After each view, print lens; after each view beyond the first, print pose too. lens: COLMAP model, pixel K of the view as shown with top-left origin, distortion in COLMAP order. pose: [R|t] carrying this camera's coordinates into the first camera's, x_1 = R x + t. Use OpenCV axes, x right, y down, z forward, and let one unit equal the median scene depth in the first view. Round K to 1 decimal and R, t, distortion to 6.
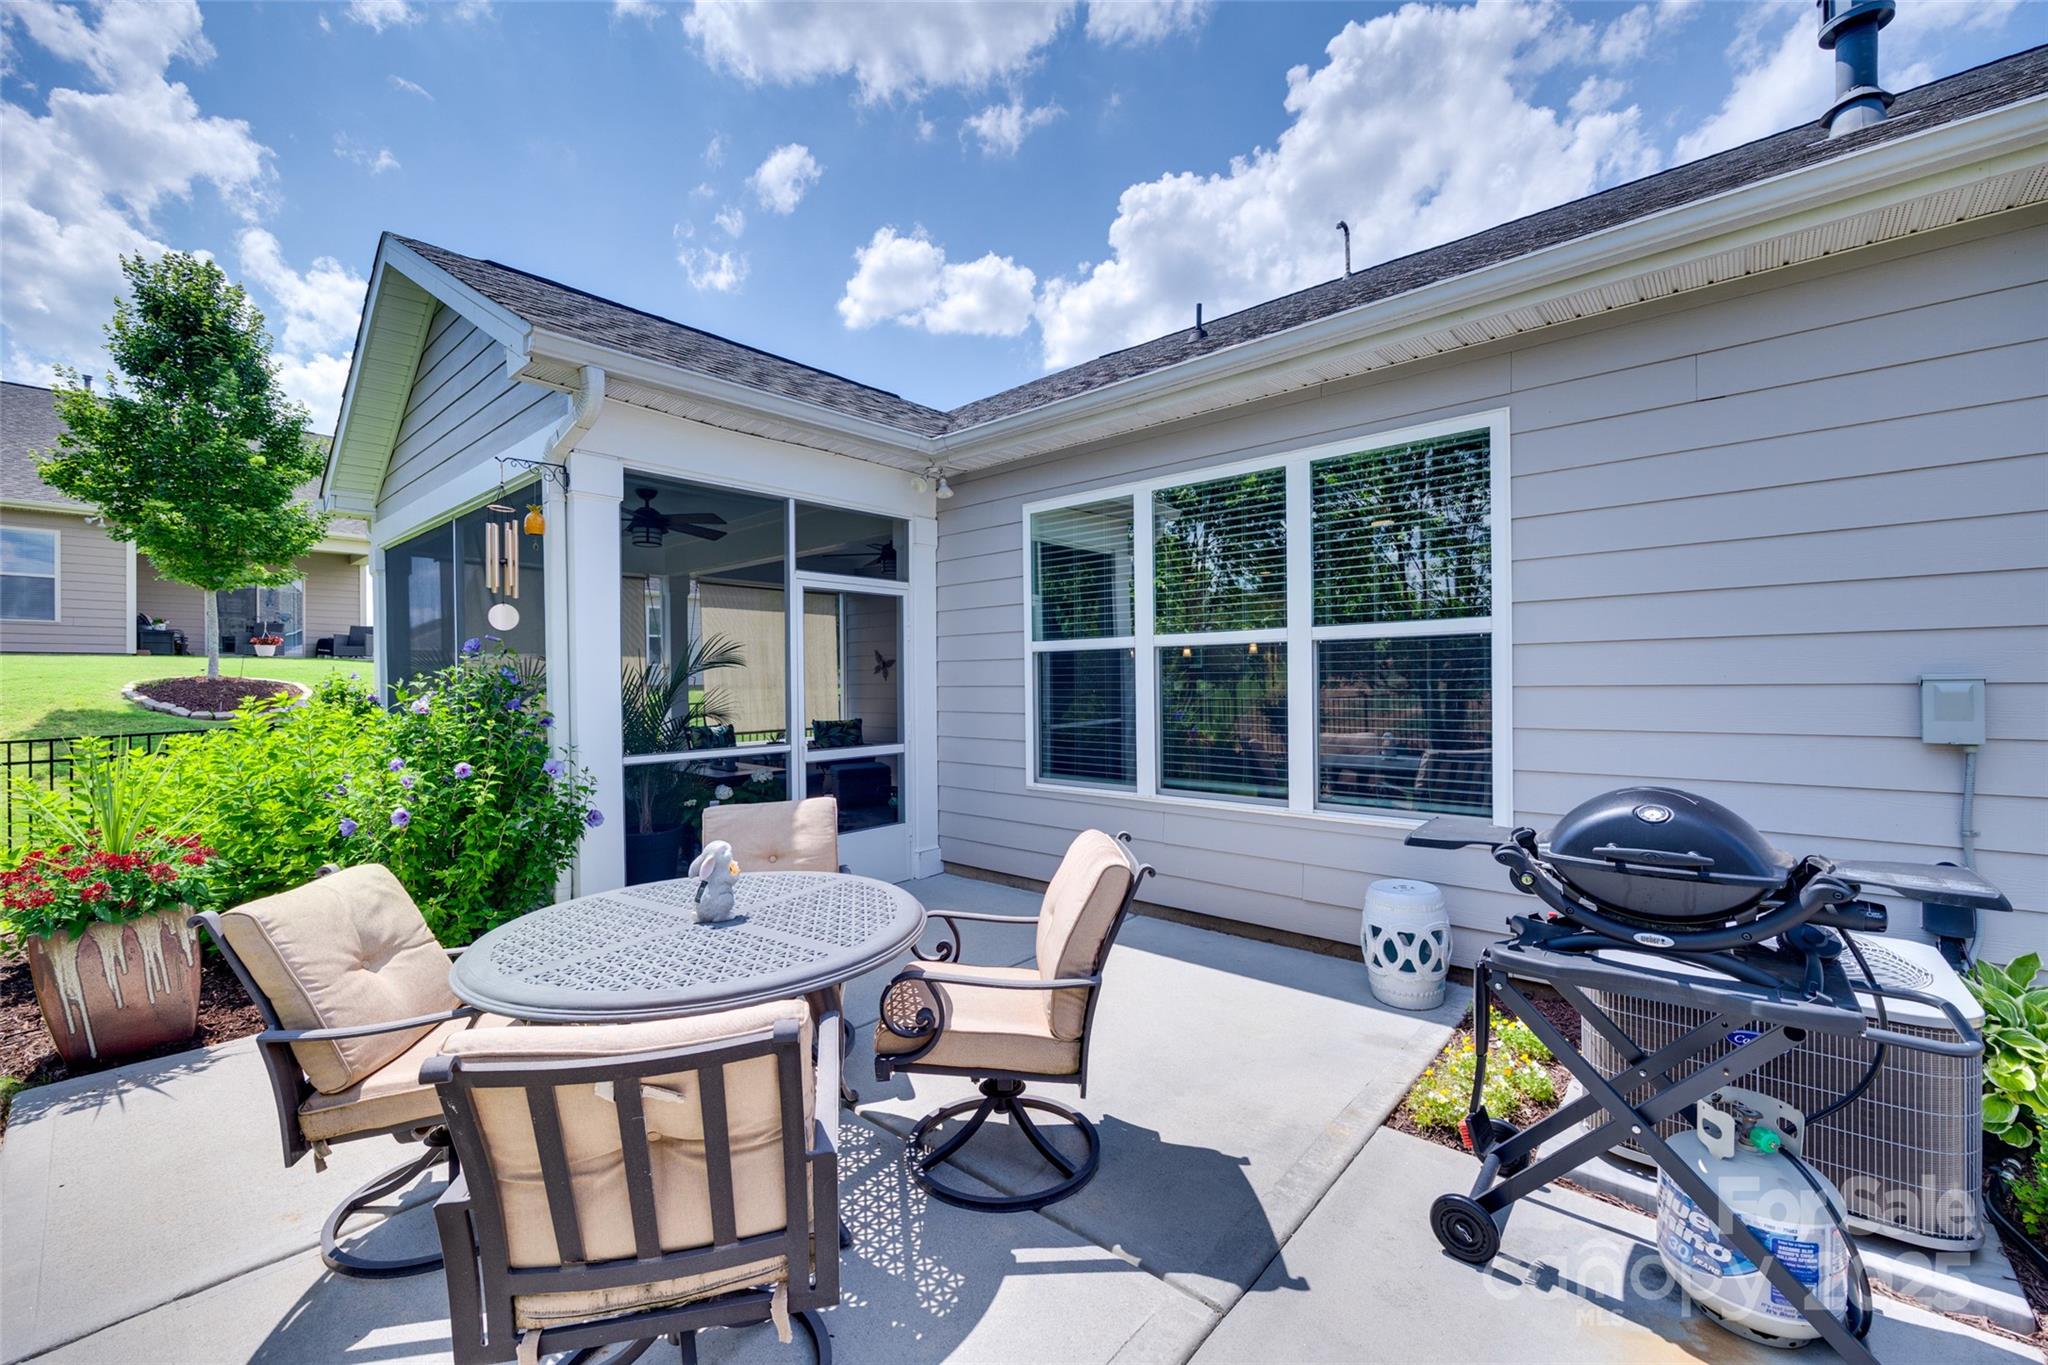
lens RADIAL K [[824.7, 0, 1024.0], [0, 824.7, 691.9], [0, 0, 1]] dist [-0.004076, 0.000044]
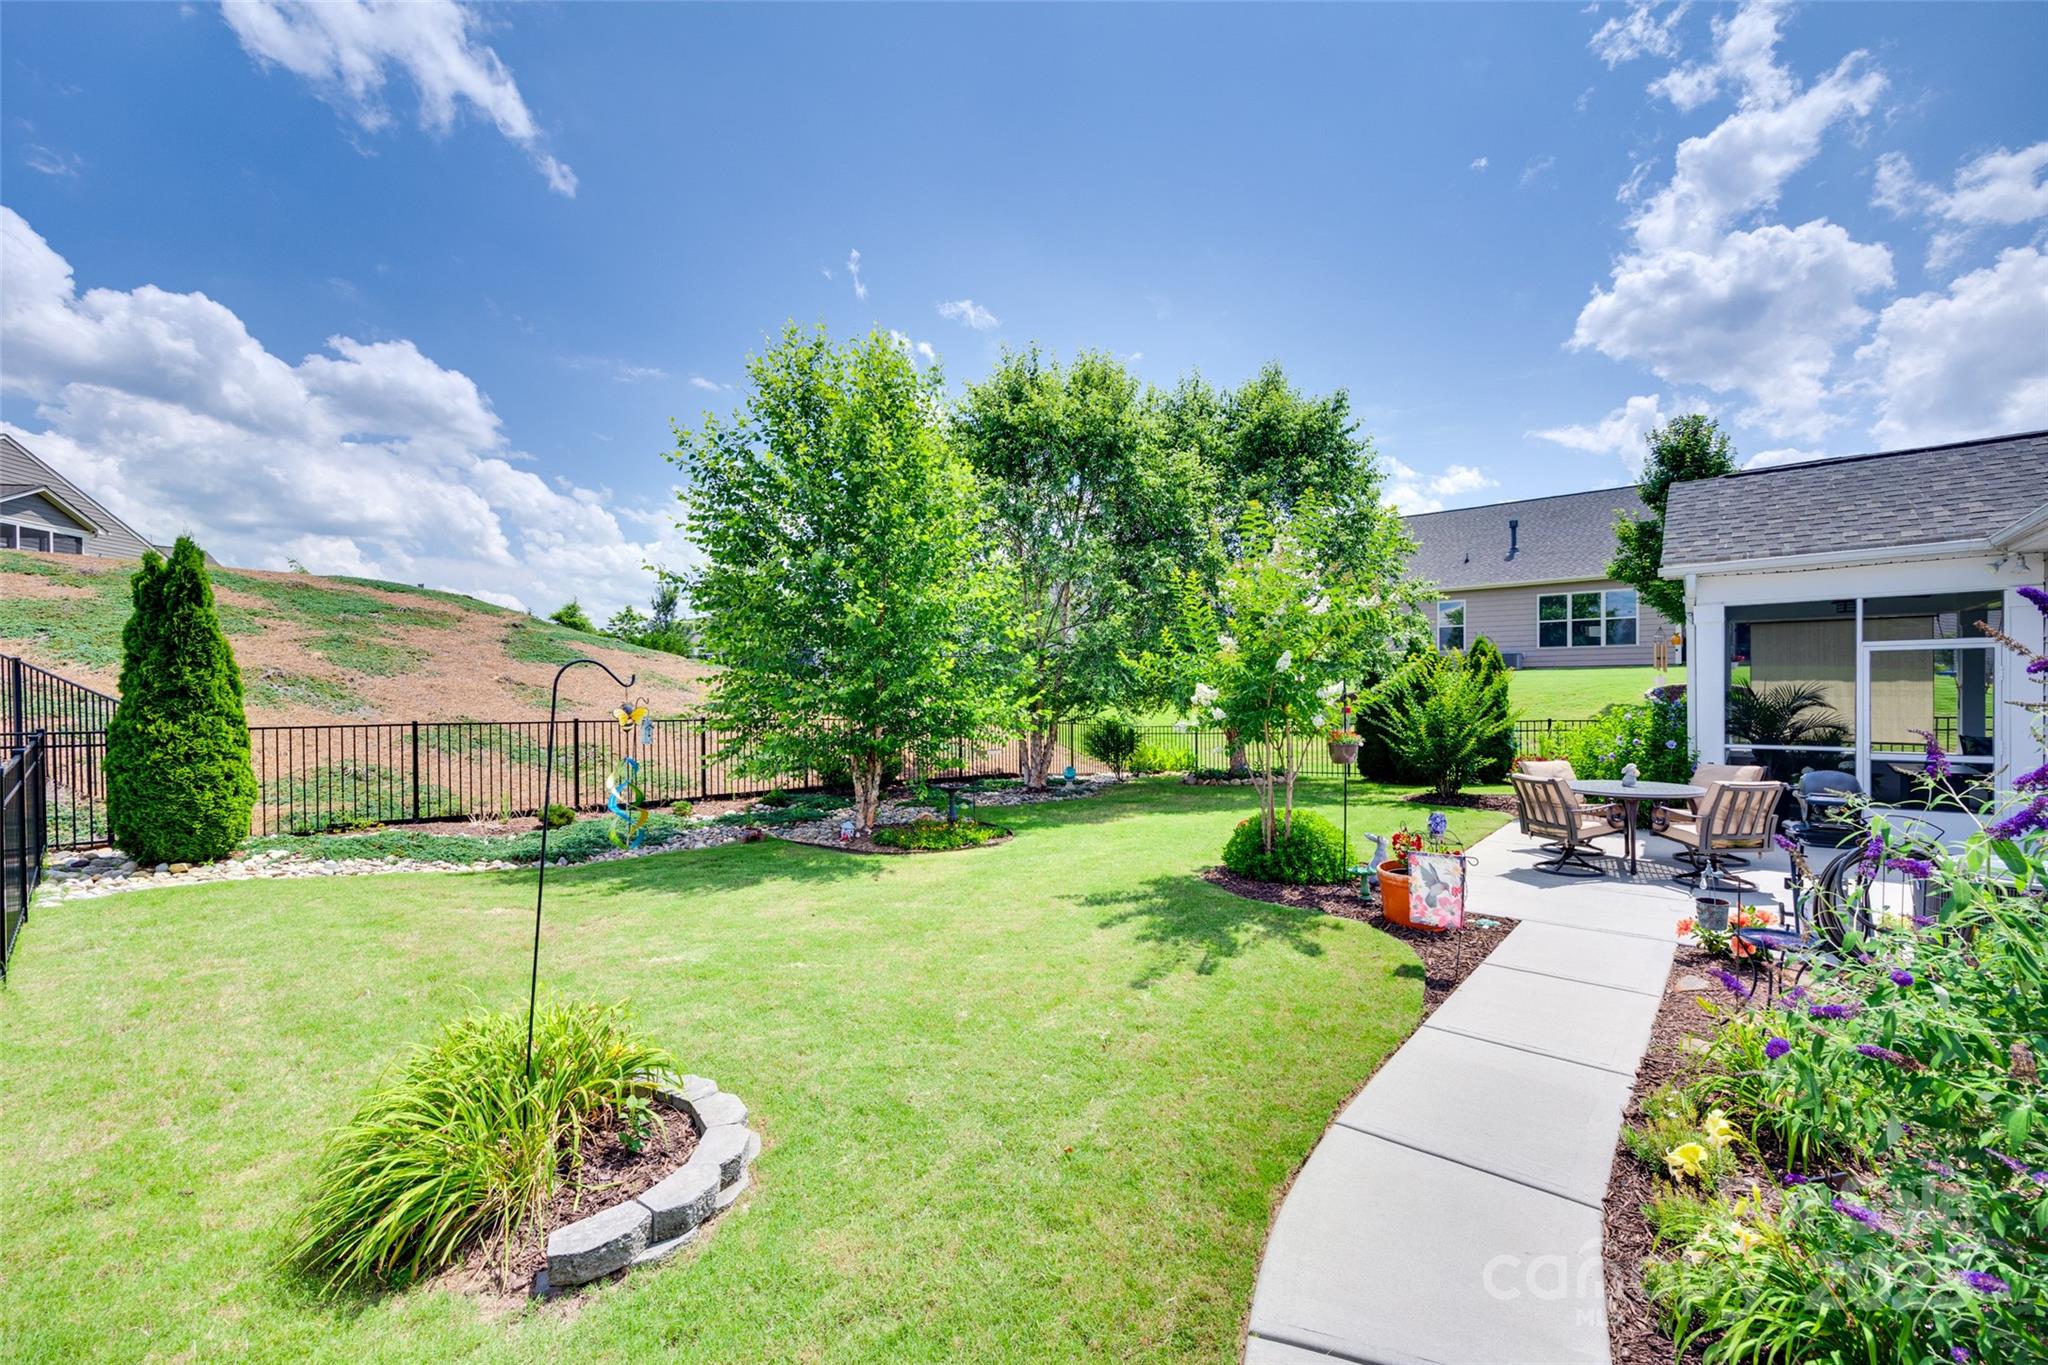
lens RADIAL K [[824.7, 0, 1023.2], [0, 824.7, 688.1], [0, 0, 1]] dist [-0.004076, 0.000044]
pose [[0.010983, 0.011935, -0.999868, 1.340521], [0.001103, 0.999928, 0.011948, -0.077276], [0.999939, -0.001234, 0.010970, -0.685793]]
